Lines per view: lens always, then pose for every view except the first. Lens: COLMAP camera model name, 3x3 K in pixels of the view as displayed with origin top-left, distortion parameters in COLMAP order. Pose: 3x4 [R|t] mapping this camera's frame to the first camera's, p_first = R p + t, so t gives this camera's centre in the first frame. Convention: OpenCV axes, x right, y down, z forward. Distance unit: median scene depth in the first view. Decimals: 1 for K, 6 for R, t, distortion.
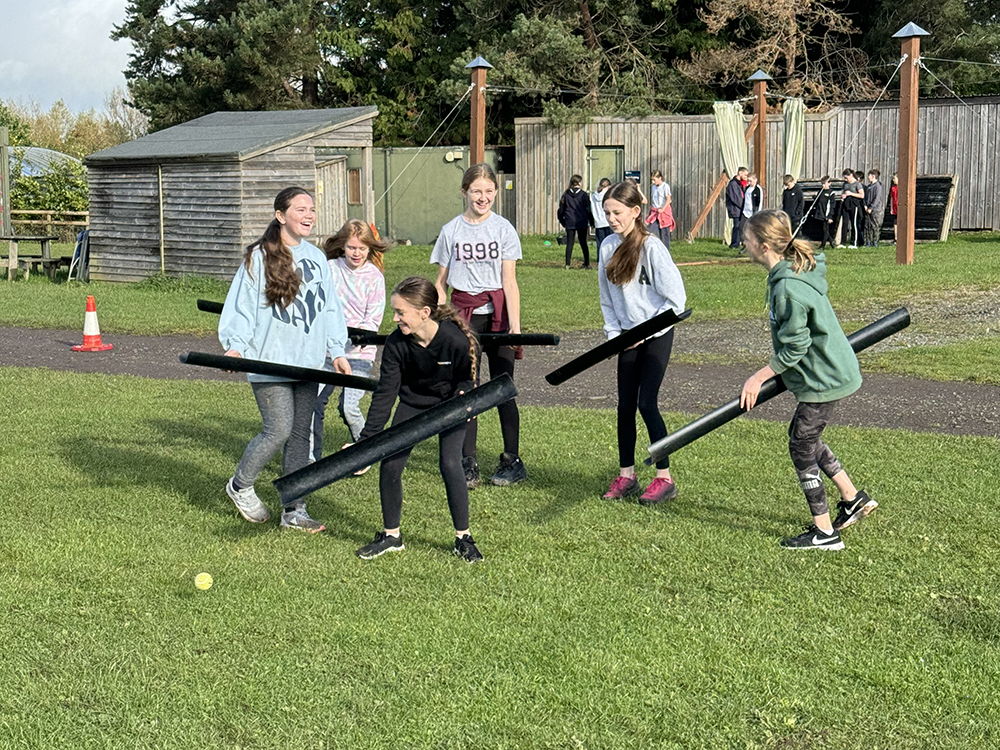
lens RADIAL K [[1486.3, 0, 500.0], [0, 1486.3, 374.5], [0, 0, 1]] dist [-0.015151, 0.000000]
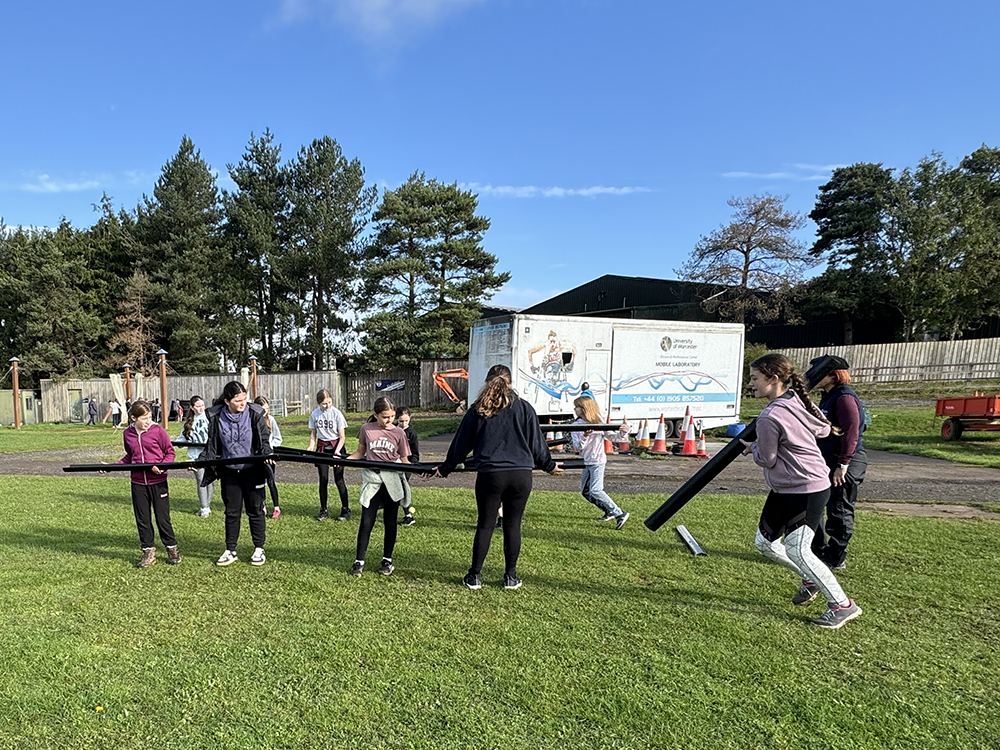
lens RADIAL K [[525.7, 0, 500.1], [0, 525.7, 376.8], [0, 0, 1]] dist [0.000036, -0.000046]
pose [[0.951391, 0.007466, 0.307895, 0.534427], [0.041964, 0.987241, -0.153606, 0.005308], [-0.305113, 0.159060, 0.938939, -0.158427]]
